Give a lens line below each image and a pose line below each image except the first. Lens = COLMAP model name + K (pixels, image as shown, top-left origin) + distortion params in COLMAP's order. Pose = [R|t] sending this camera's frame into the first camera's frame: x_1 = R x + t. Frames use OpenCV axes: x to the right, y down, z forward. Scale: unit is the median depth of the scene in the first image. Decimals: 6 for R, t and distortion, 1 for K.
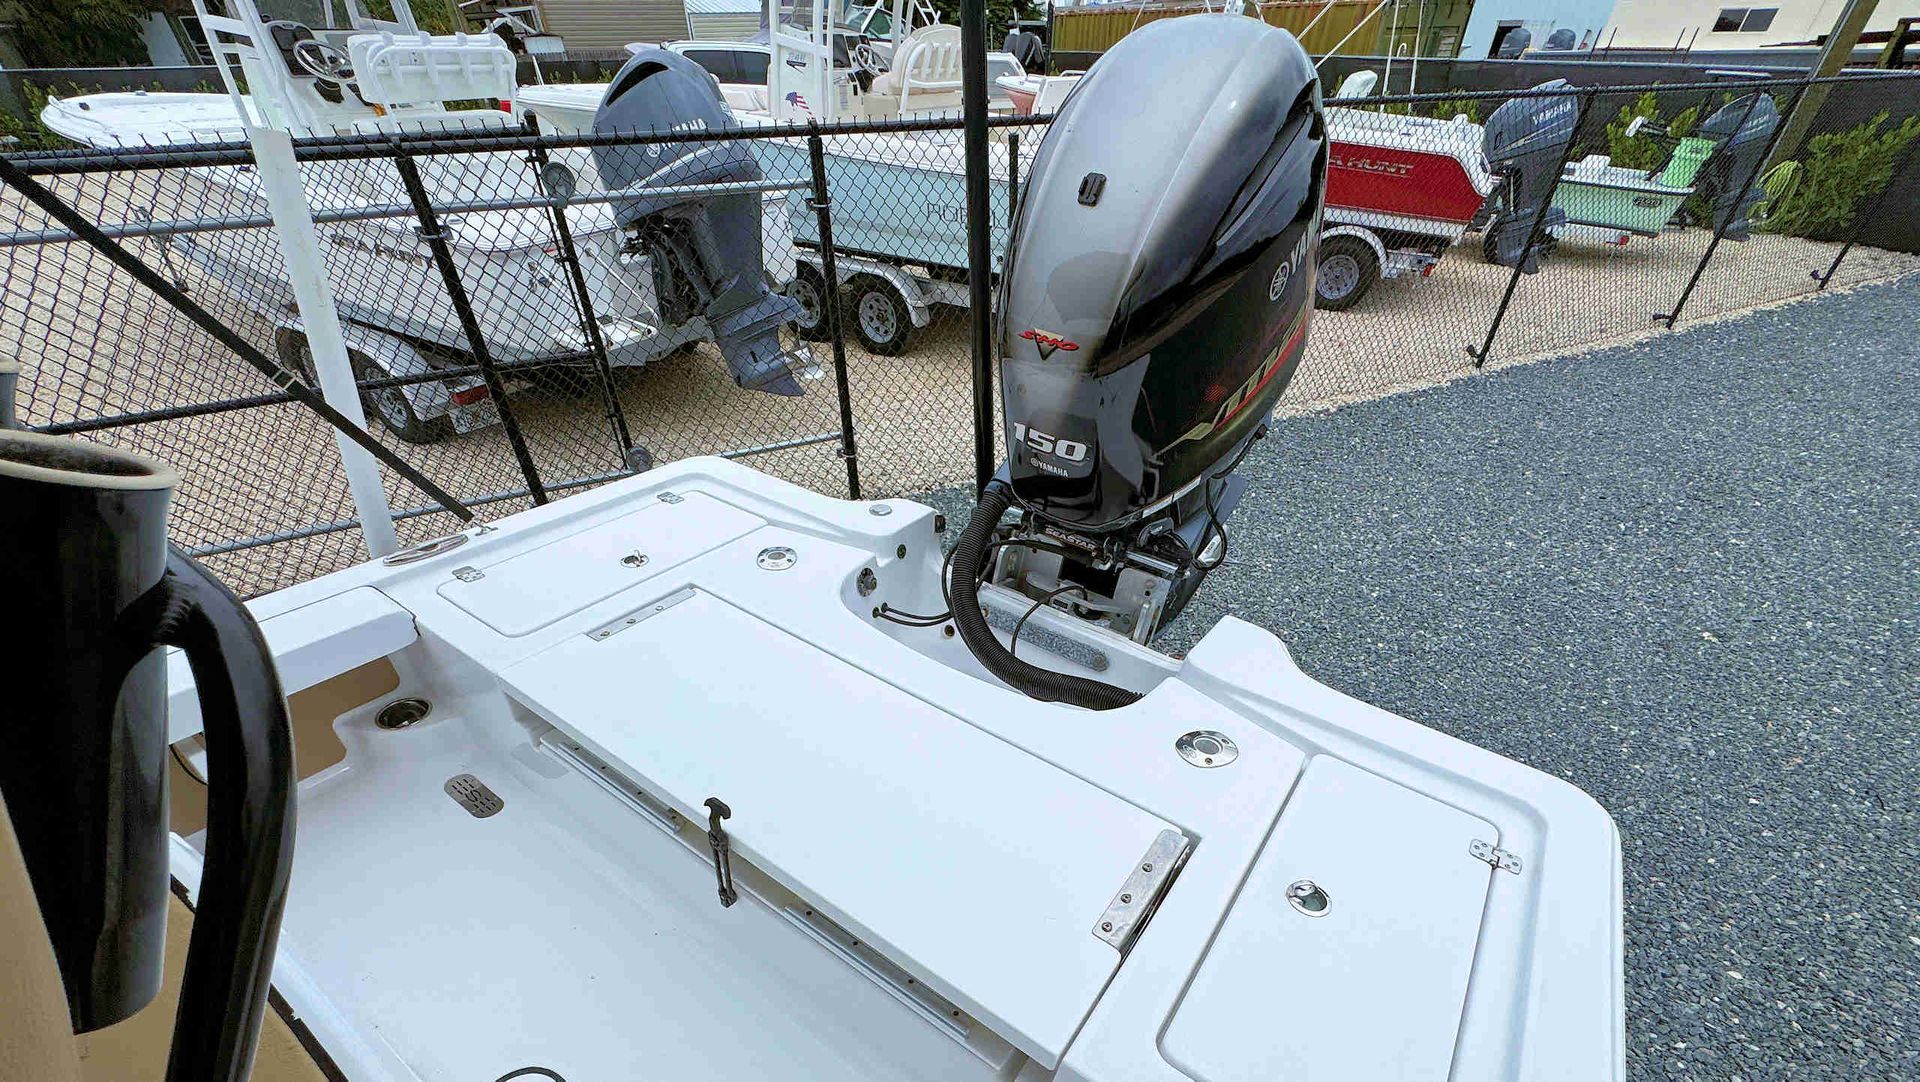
lens RADIAL K [[771.3, 0, 951.6], [0, 771.3, 713.5], [0, 0, 1]] dist [-0.002794, 0.000282]
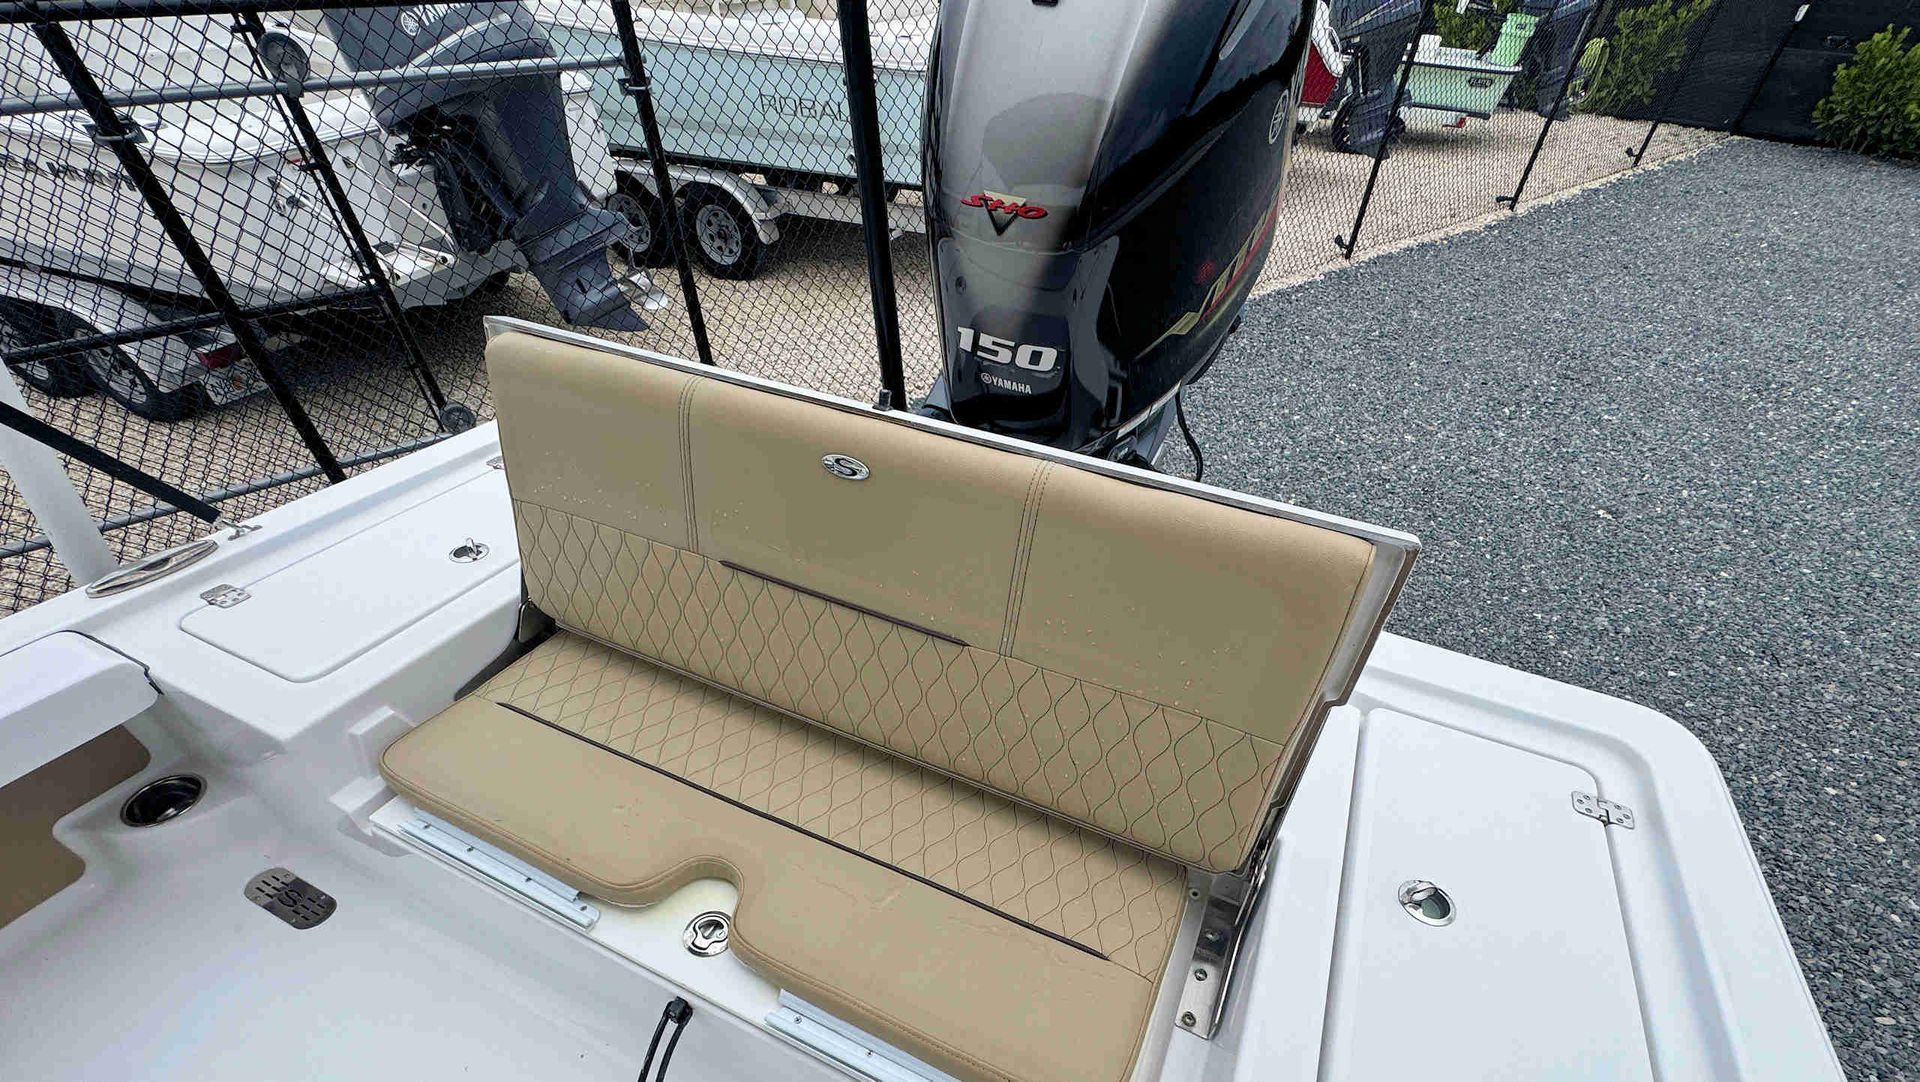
lens RADIAL K [[775.7, 0, 952.7], [0, 775.7, 714.3], [0, 0, 1]] dist [-0.004123, 0.000699]
pose [[0.983362, -0.127512, 0.129381, -0.027107], [0.117174, 0.989500, 0.084622, -0.021248], [-0.138813, -0.068054, 0.987978, 0.074237]]
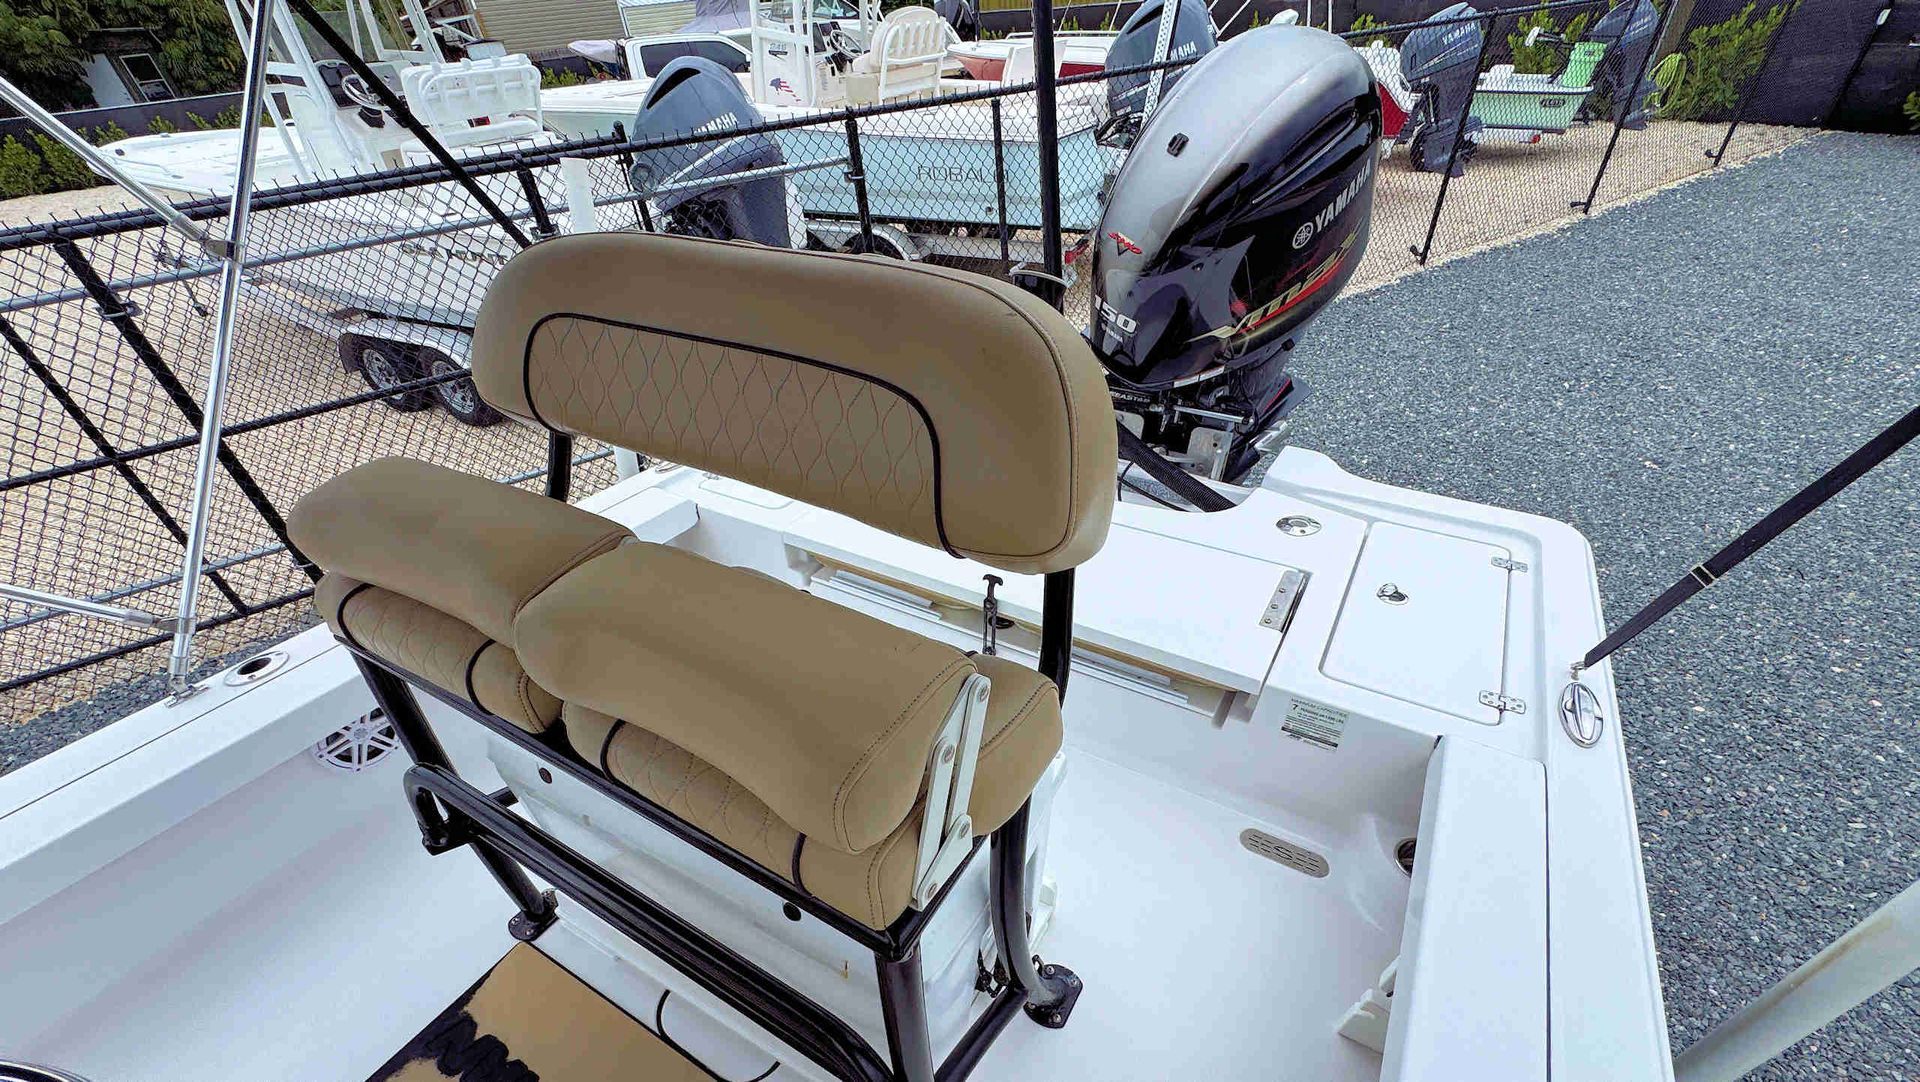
lens RADIAL K [[771.3, 0, 952.2], [0, 771.3, 649.2], [0, 0, 1]] dist [-0.002794, 0.000282]
pose [[0.993704, -0.109701, 0.022779, -0.114059], [0.110140, 0.993735, -0.018980, 0.072579], [-0.020554, 0.021370, 0.999560, -0.126472]]
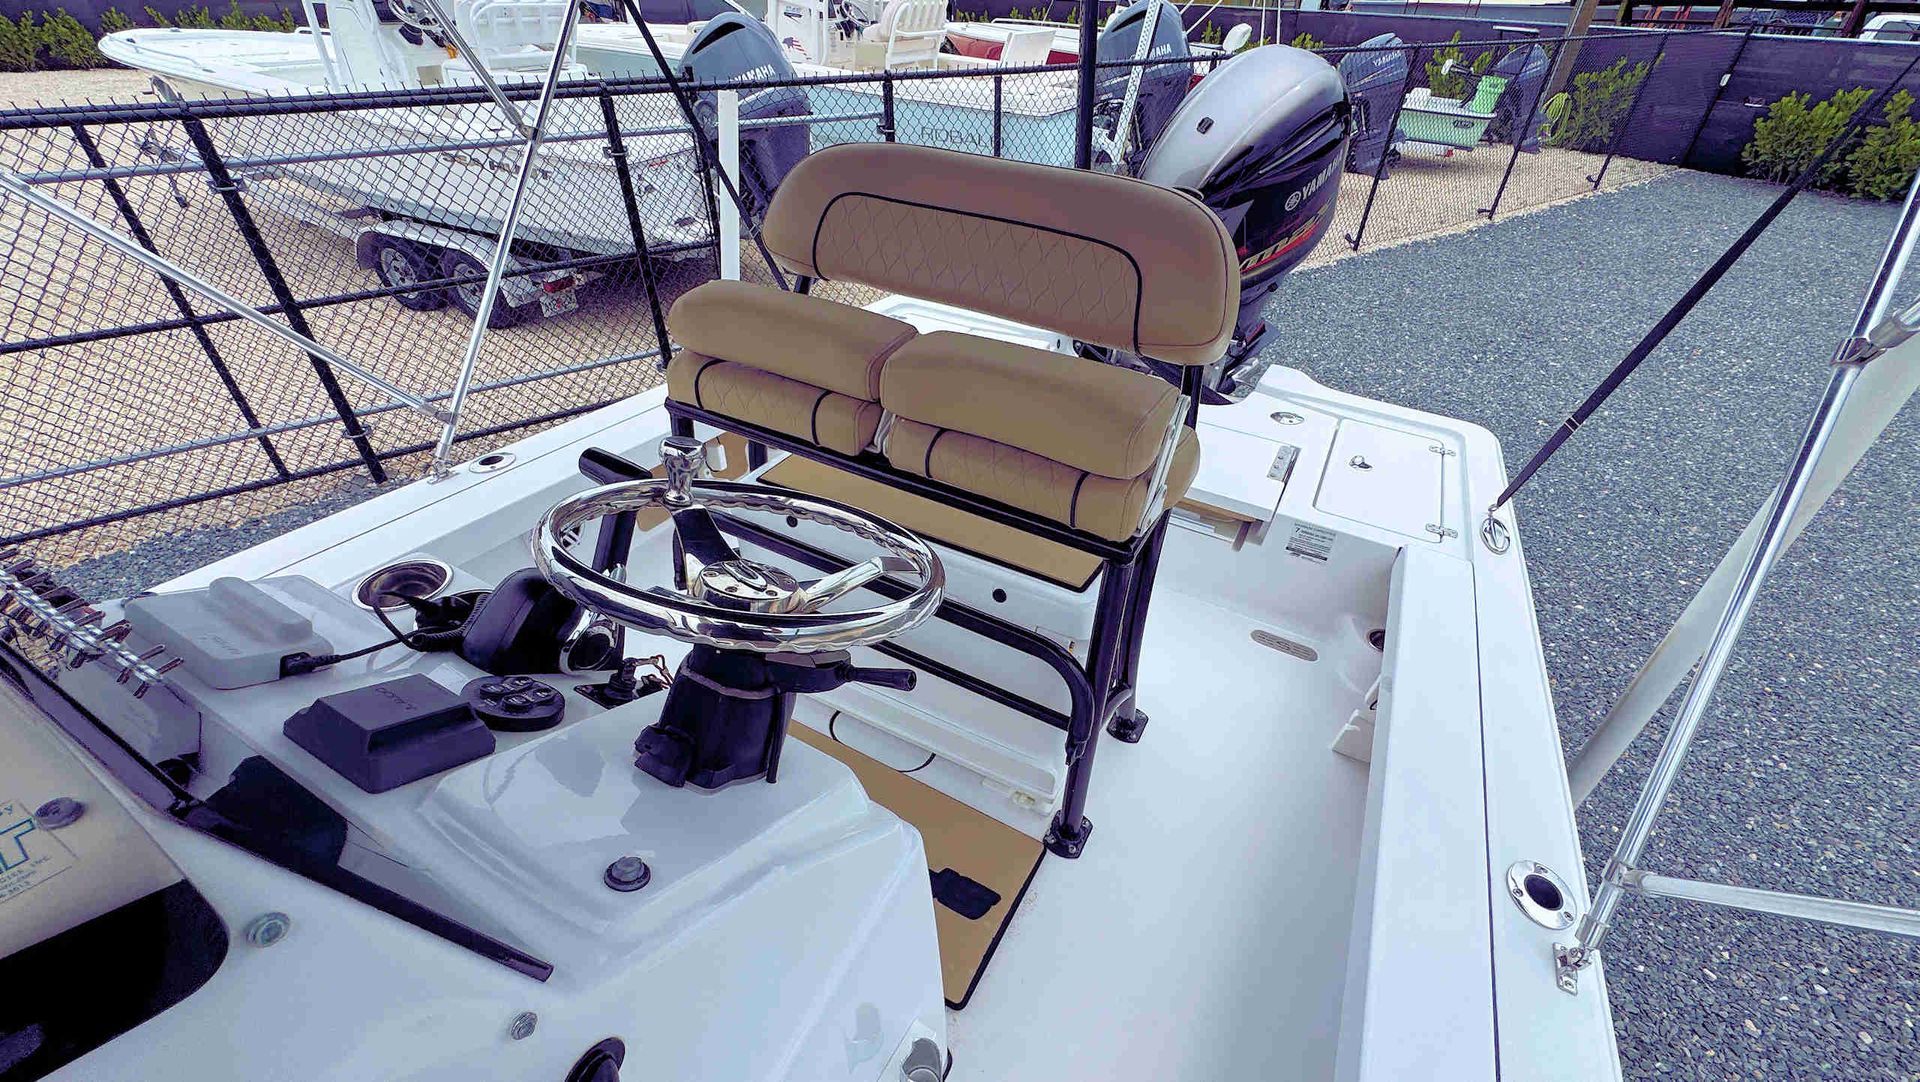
lens RADIAL K [[771.3, 0, 951.3], [0, 771.3, 558.9], [0, 0, 1]] dist [-0.002794, 0.000282]
pose [[0.992233, -0.062007, 0.107835, -0.215825], [0.069557, 0.995277, -0.067722, 0.142350], [-0.103126, 0.074696, 0.991860, -0.225424]]
